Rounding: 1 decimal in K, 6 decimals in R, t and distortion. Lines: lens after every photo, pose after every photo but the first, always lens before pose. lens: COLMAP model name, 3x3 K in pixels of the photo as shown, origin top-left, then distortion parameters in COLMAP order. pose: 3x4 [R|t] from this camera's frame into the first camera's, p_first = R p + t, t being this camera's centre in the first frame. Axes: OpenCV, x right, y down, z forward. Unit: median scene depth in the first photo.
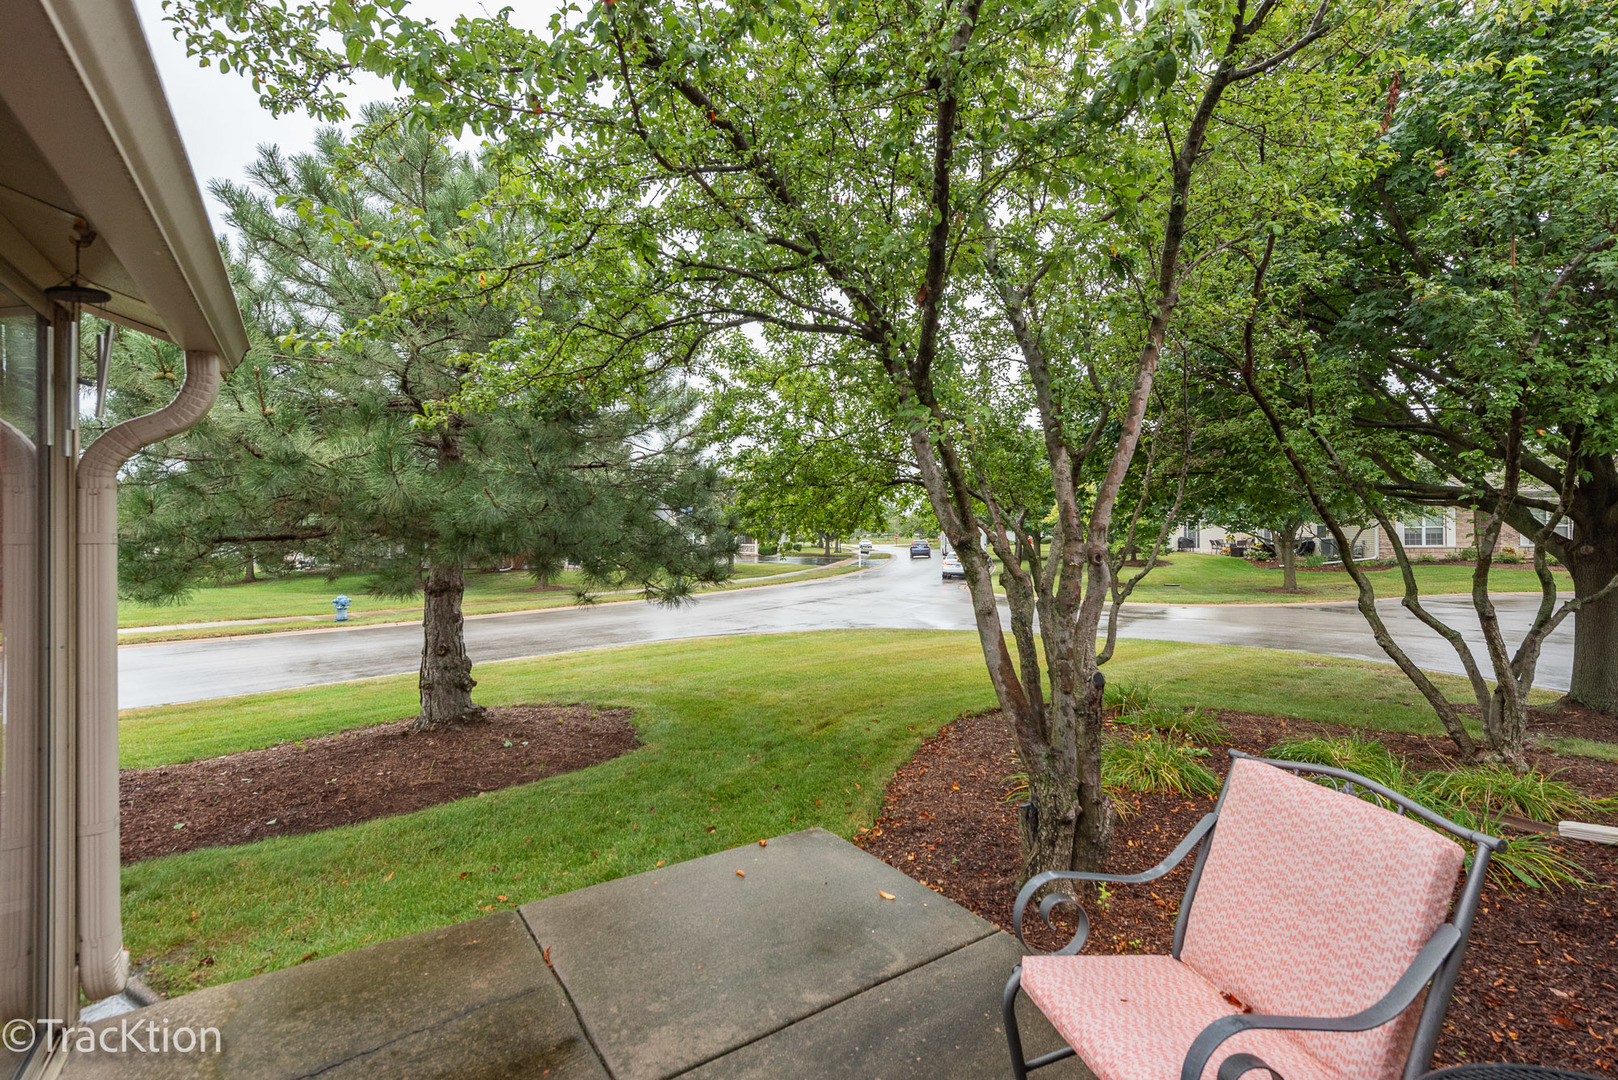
lens RADIAL K [[717.8, 0, 806.8], [0, 717.8, 539.4], [0, 0, 1]] dist [0.012415, -0.002937]
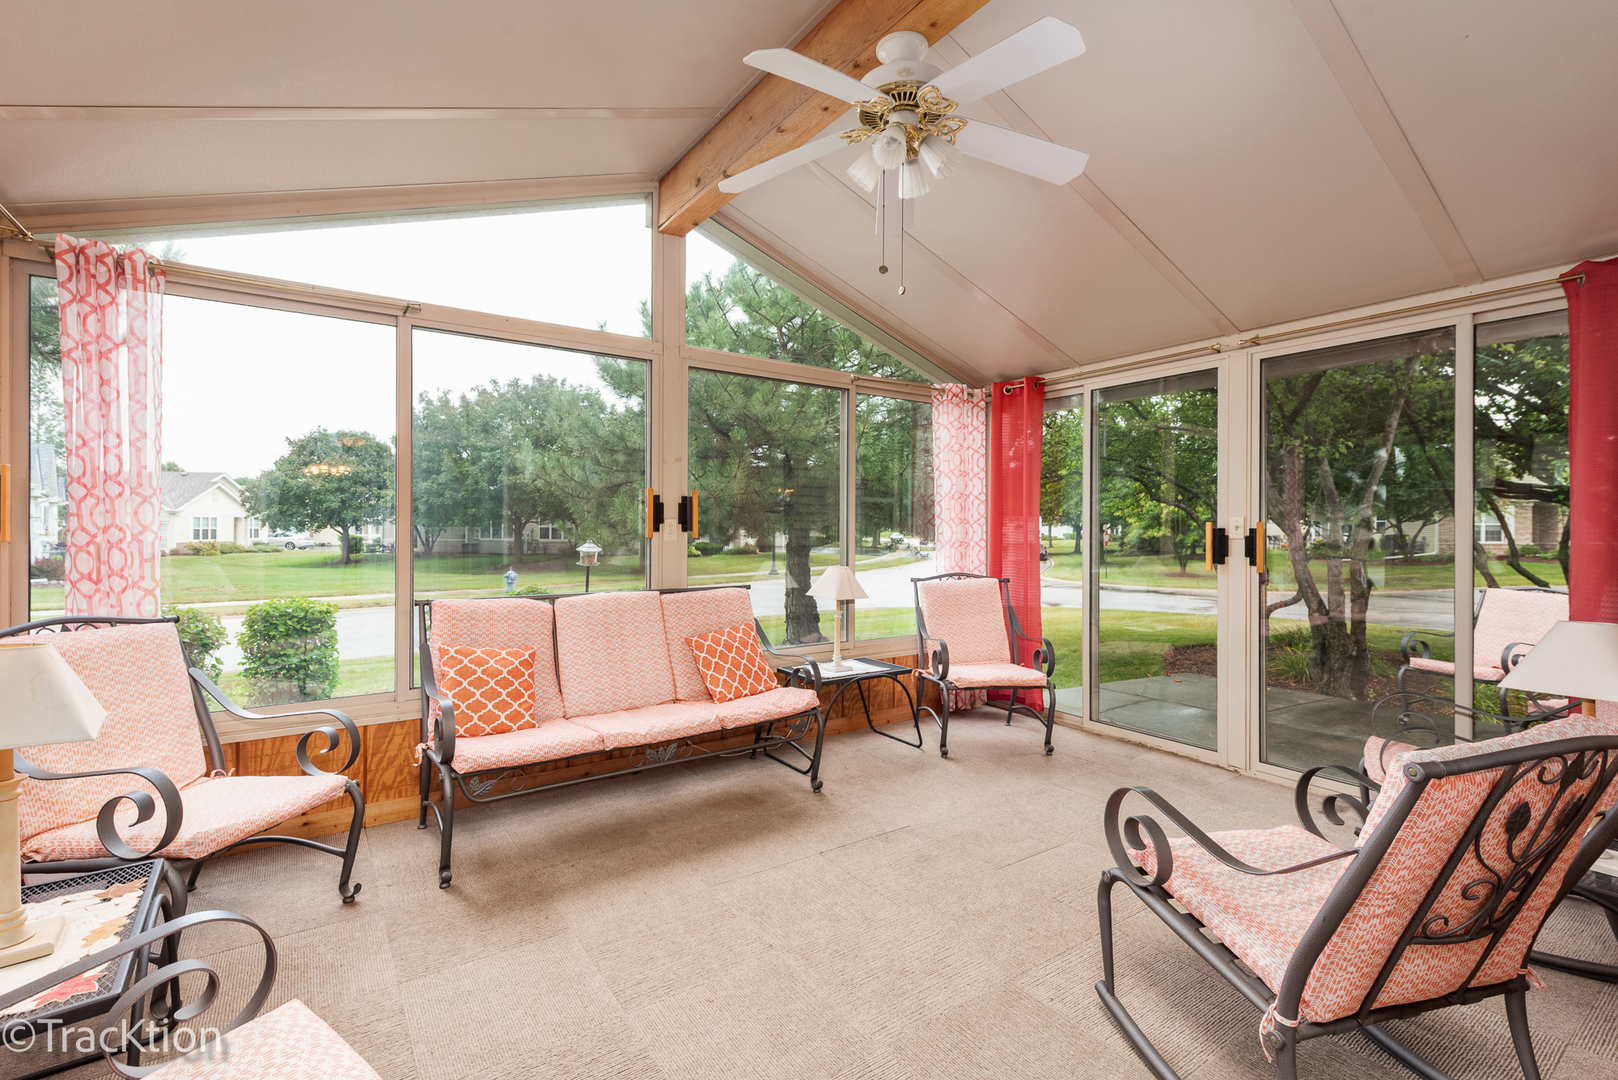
lens RADIAL K [[717.8, 0, 812.3], [0, 717.8, 527.3], [0, 0, 1]] dist [0.012415, -0.002937]
pose [[0.999337, 0.010730, -0.034785, -0.241906], [-0.010983, 0.999915, -0.007097, 0.019884], [0.034706, 0.007474, 0.999370, -0.230481]]
